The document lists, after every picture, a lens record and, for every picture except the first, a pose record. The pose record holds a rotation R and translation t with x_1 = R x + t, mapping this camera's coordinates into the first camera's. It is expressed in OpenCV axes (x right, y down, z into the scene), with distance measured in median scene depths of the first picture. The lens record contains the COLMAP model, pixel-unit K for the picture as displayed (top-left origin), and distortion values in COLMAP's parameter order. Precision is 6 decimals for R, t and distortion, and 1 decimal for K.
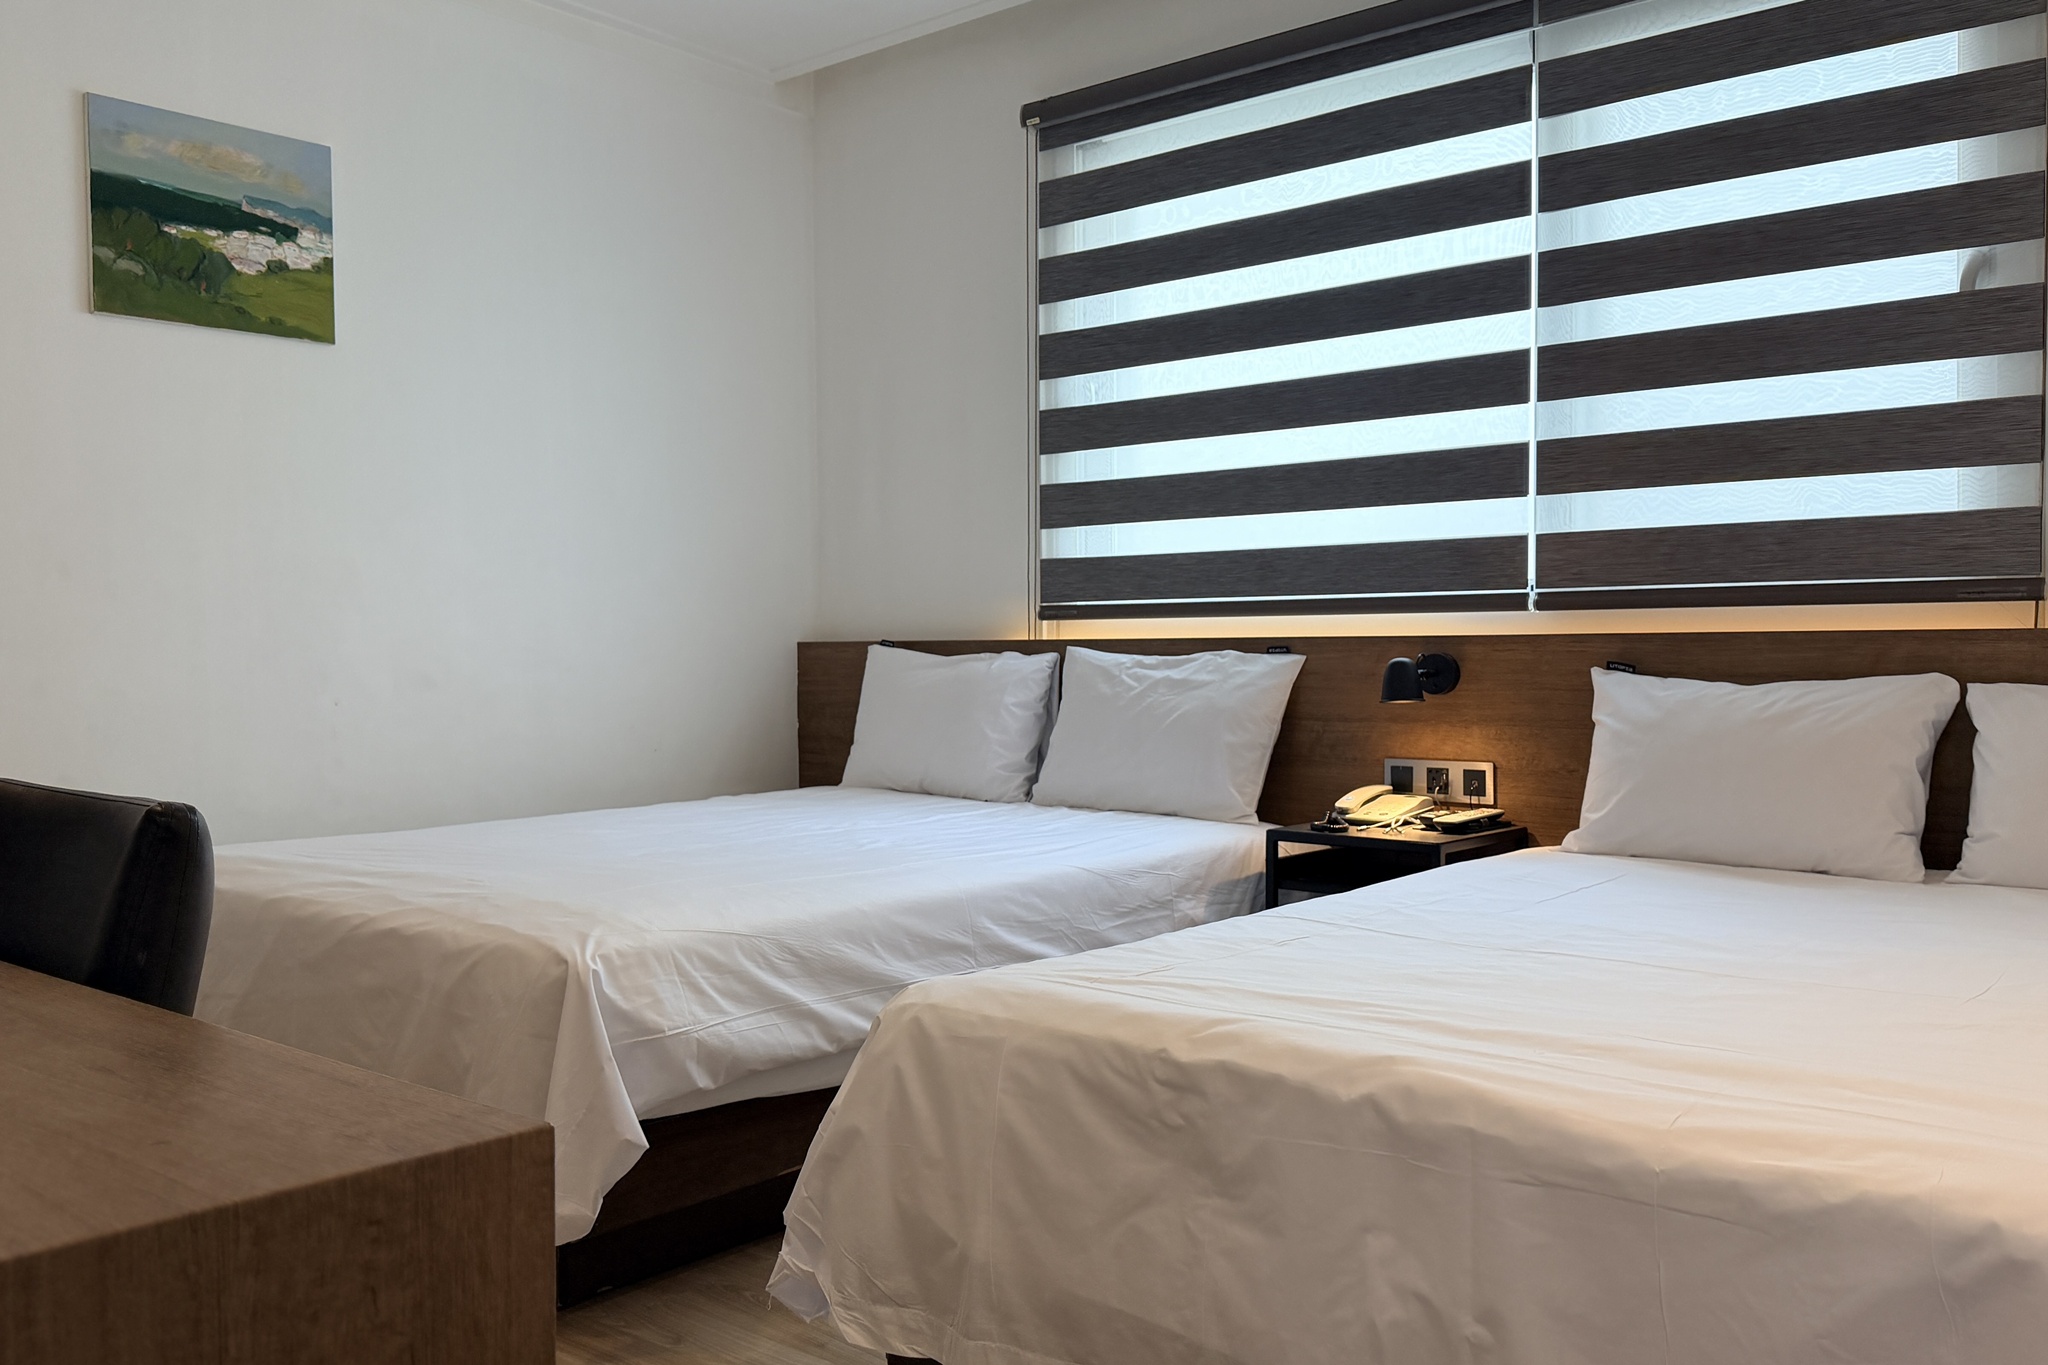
lens RADIAL K [[1694.2, 0, 1029.1], [0, 1694.2, 683.5], [0, 0, 1]] dist [0.108333, -0.183276]
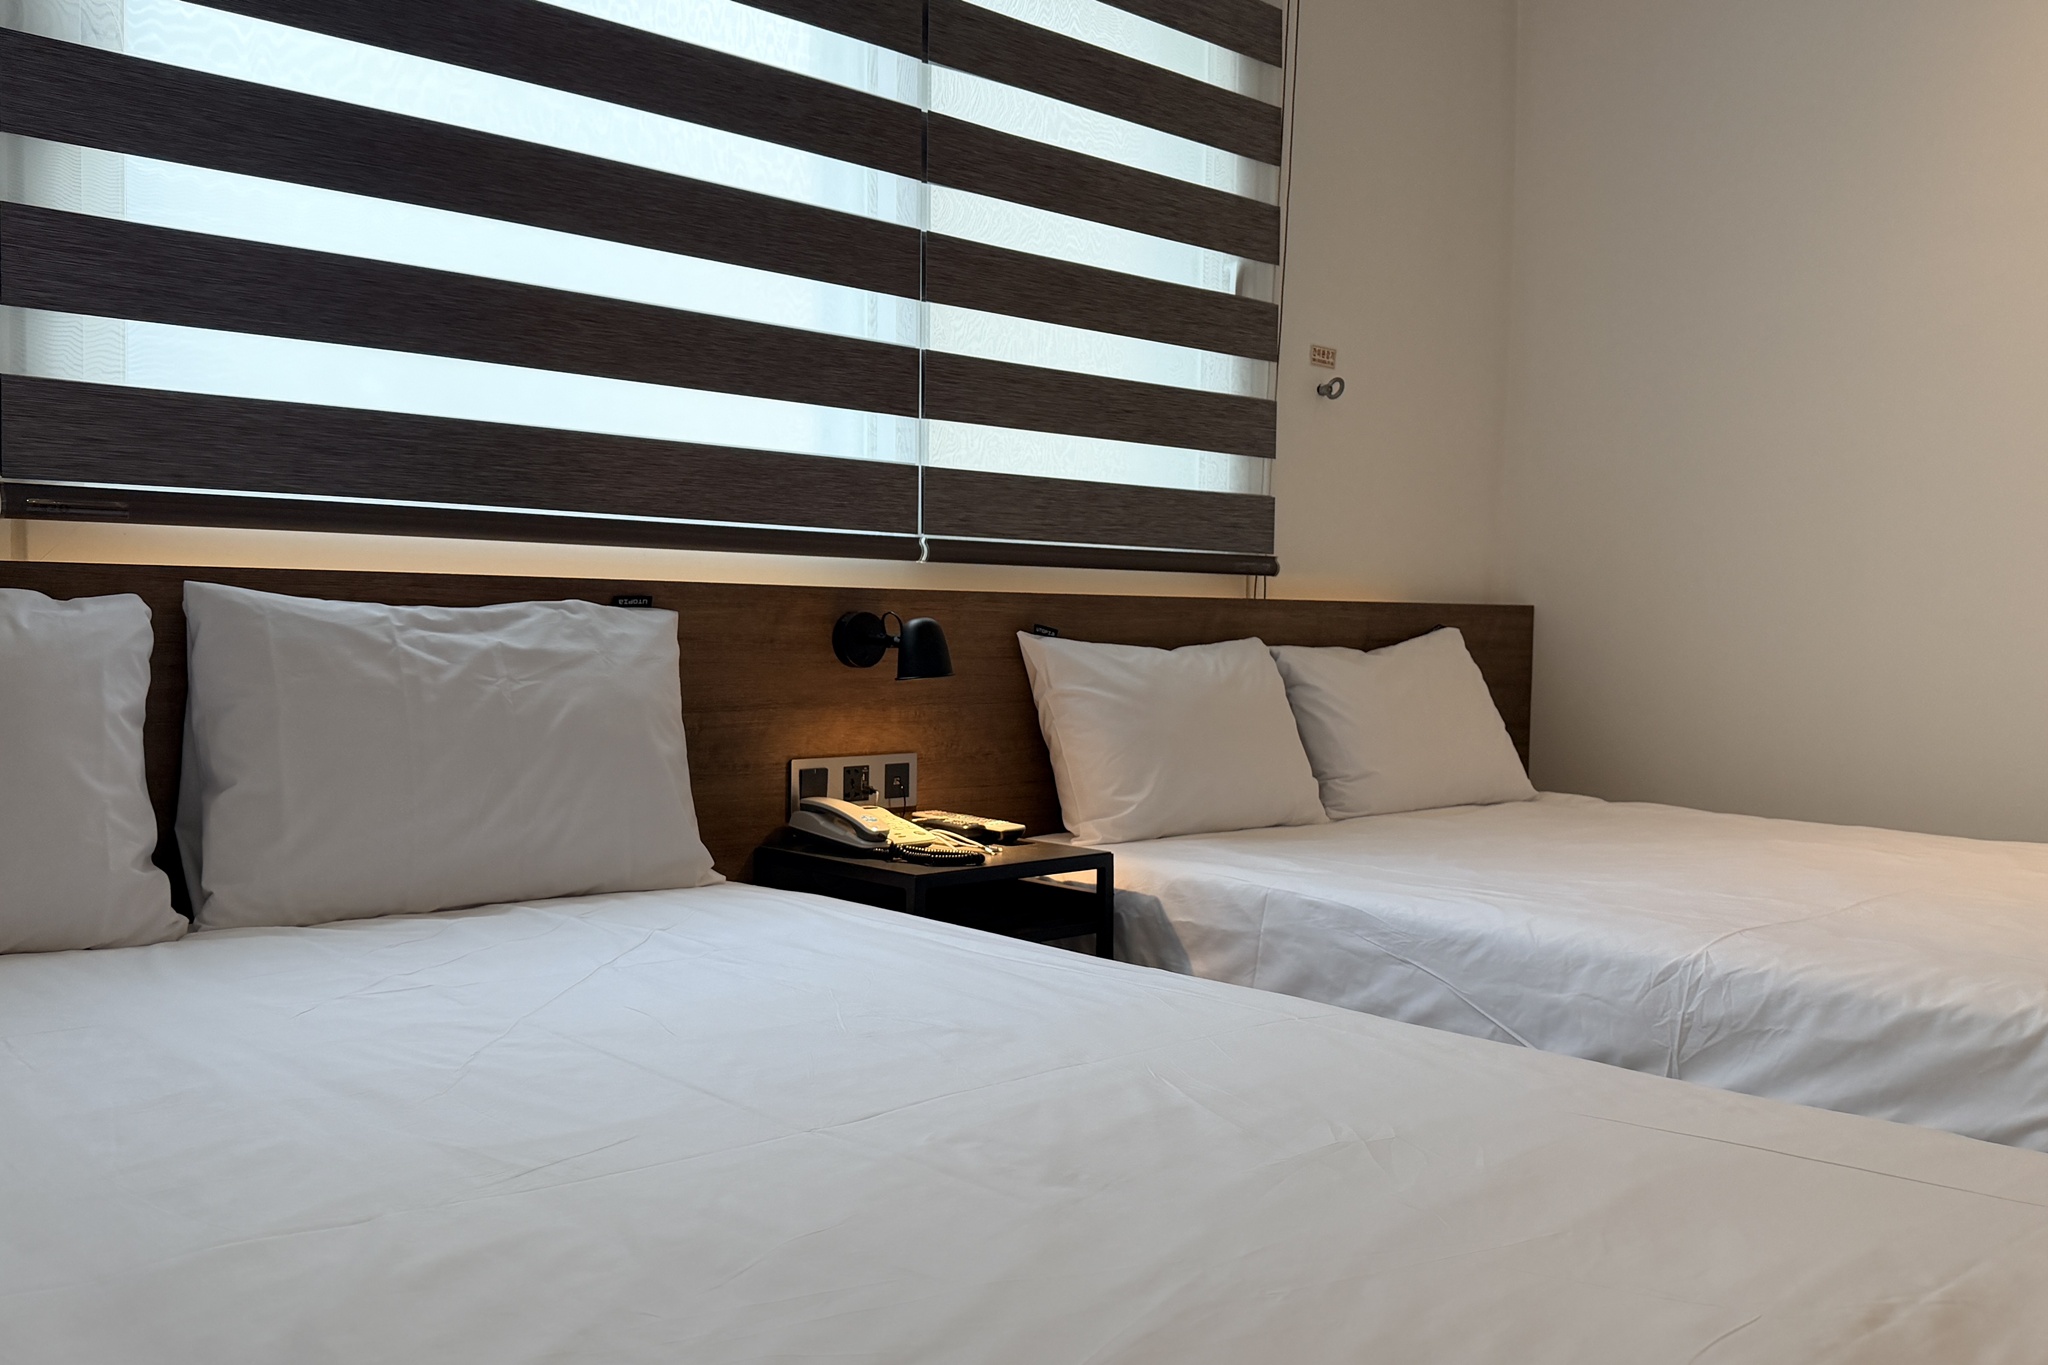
lens RADIAL K [[1705.1, 0, 1027.8], [0, 1705.1, 686.8], [0, 0, 1]] dist [0.165989, -0.312908]
pose [[0.114912, -0.033144, 0.992823, -0.517945], [0.003960, 0.999451, 0.032907, -0.009782], [-0.993368, 0.000150, 0.114981, 0.883895]]
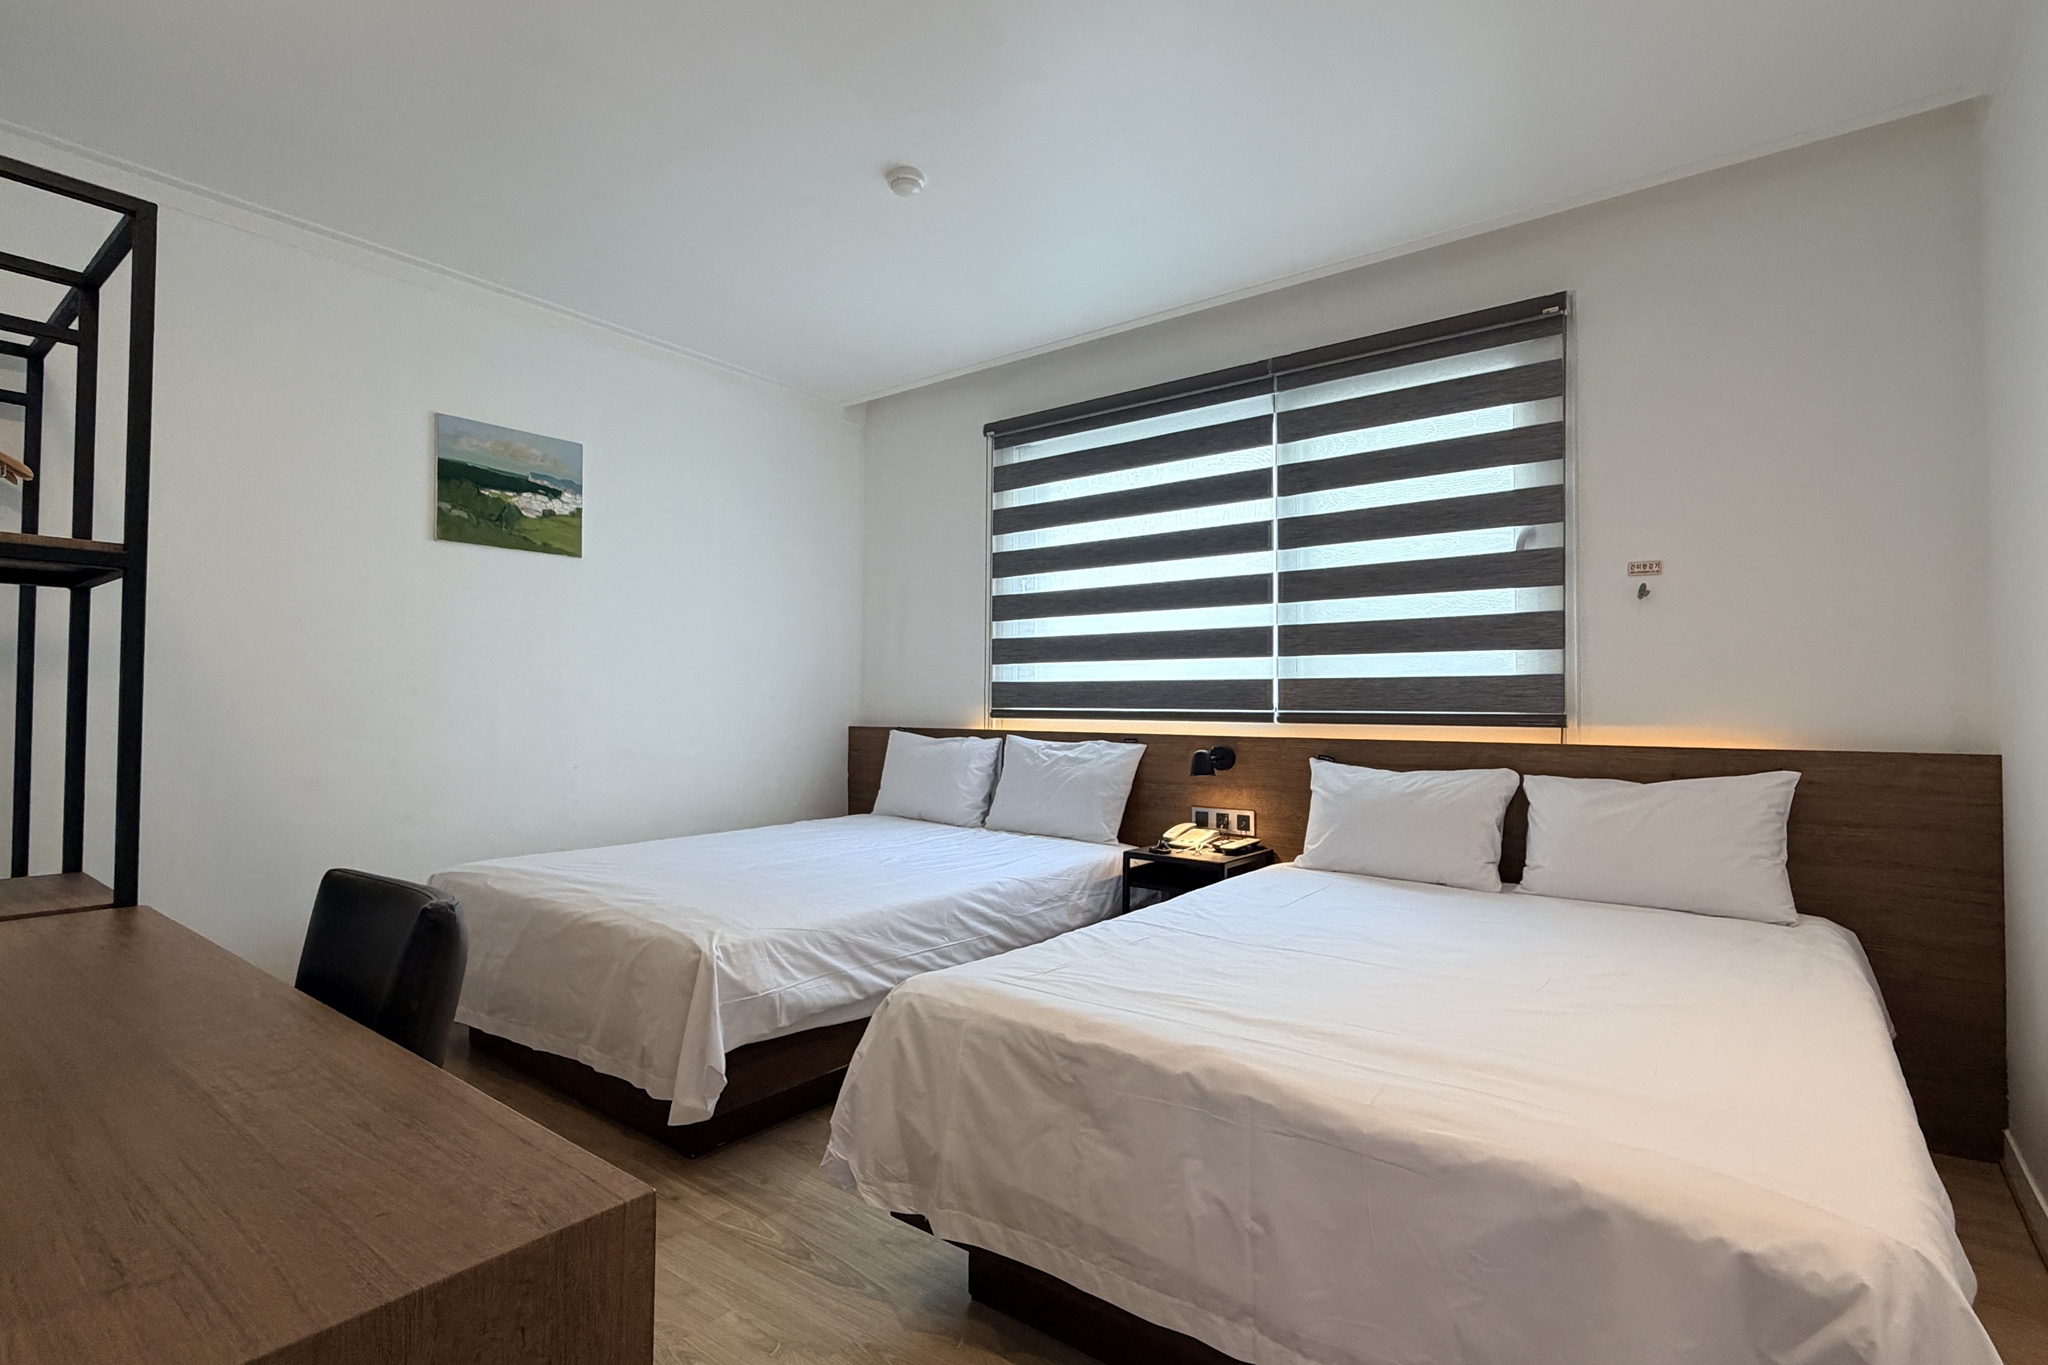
lens RADIAL K [[965.8, 0, 1019.3], [0, 965.8, 676.8], [0, 0, 1]] dist [0.001512, 0.000375]
pose [[0.999381, 0.011196, 0.033342, 0.001970], [-0.009555, 0.998754, -0.048971, -0.040033], [-0.033849, 0.048622, 0.998244, 0.032752]]
